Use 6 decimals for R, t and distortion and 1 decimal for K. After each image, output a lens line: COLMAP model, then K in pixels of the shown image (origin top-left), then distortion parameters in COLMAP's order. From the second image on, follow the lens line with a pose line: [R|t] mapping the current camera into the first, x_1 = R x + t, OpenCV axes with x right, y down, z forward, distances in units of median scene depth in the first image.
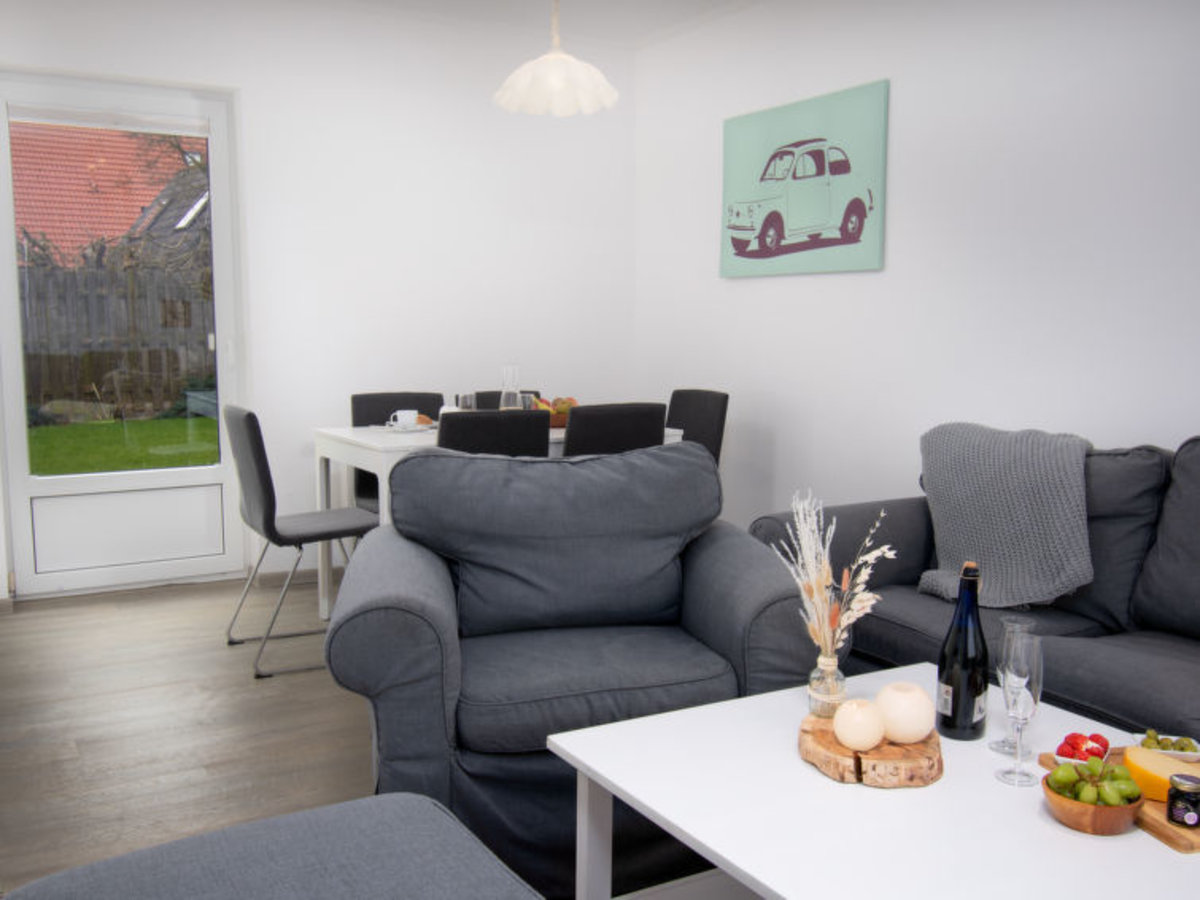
lens RADIAL K [[1121.6, 0, 600.0], [0, 1121.6, 450.0], [0, 0, 1]] dist [-0.001681, -0.007479]
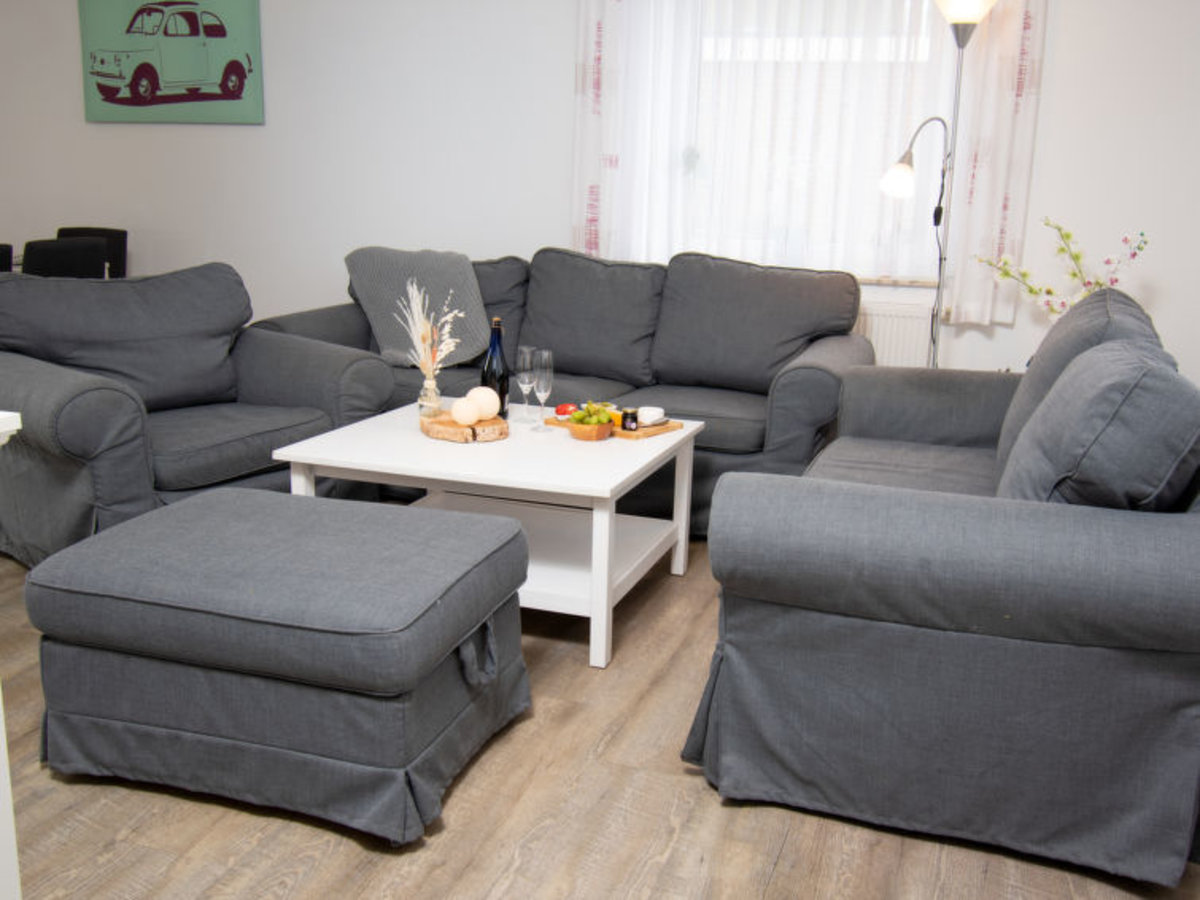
lens RADIAL K [[1121.6, 0, 600.0], [0, 1121.6, 450.0], [0, 0, 1]] dist [-0.001681, -0.007479]
pose [[0.757291, -0.134302, 0.639119, -0.465145], [0.047830, 0.987404, 0.150816, 0.034173], [-0.651324, -0.083643, 0.754176, -0.282561]]
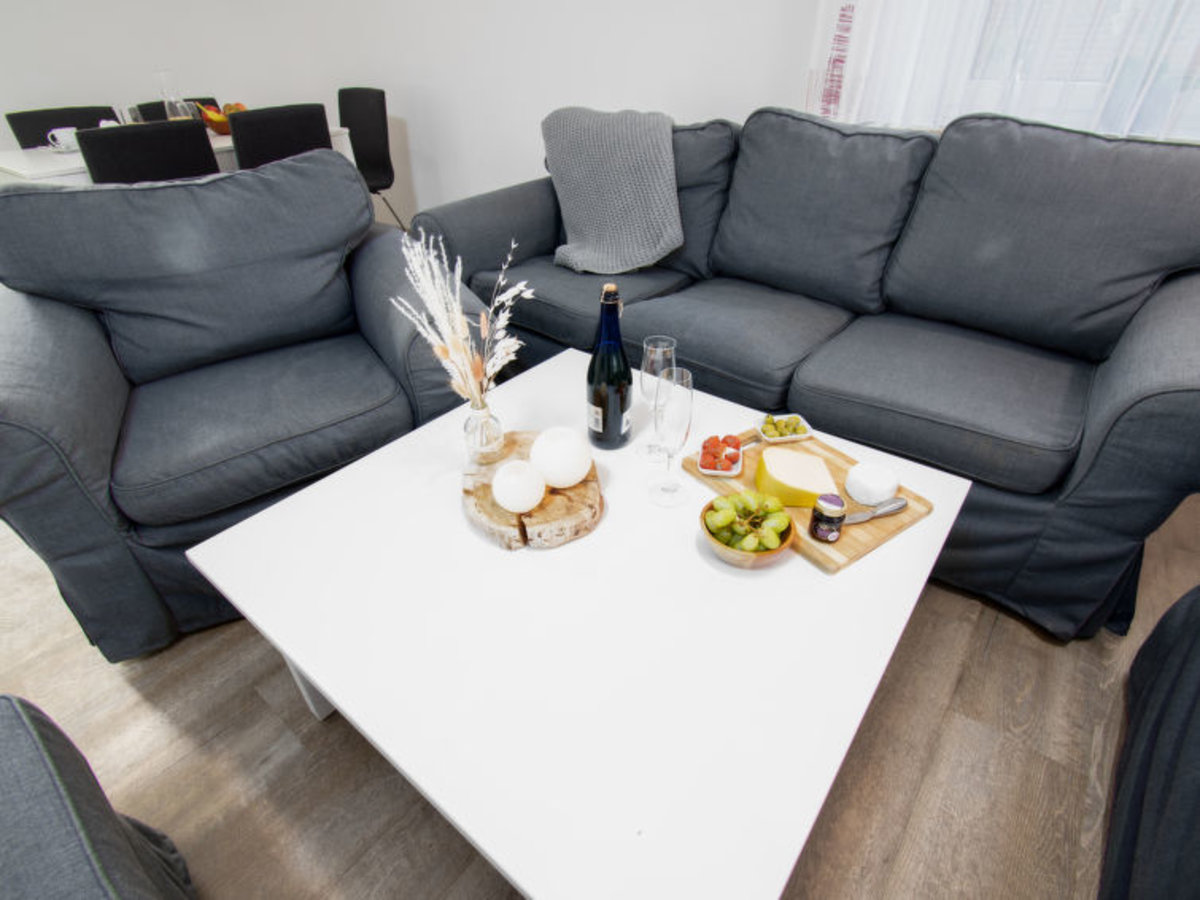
lens RADIAL K [[597.5, 0, 600.0], [0, 597.5, 450.0], [0, 0, 1]] dist [0.001861, -0.000689]
pose [[0.931351, -0.231813, 0.280799, 0.102134], [0.069386, 0.870021, 0.488107, -0.018646], [-0.357451, -0.435115, 0.826380, 0.362351]]
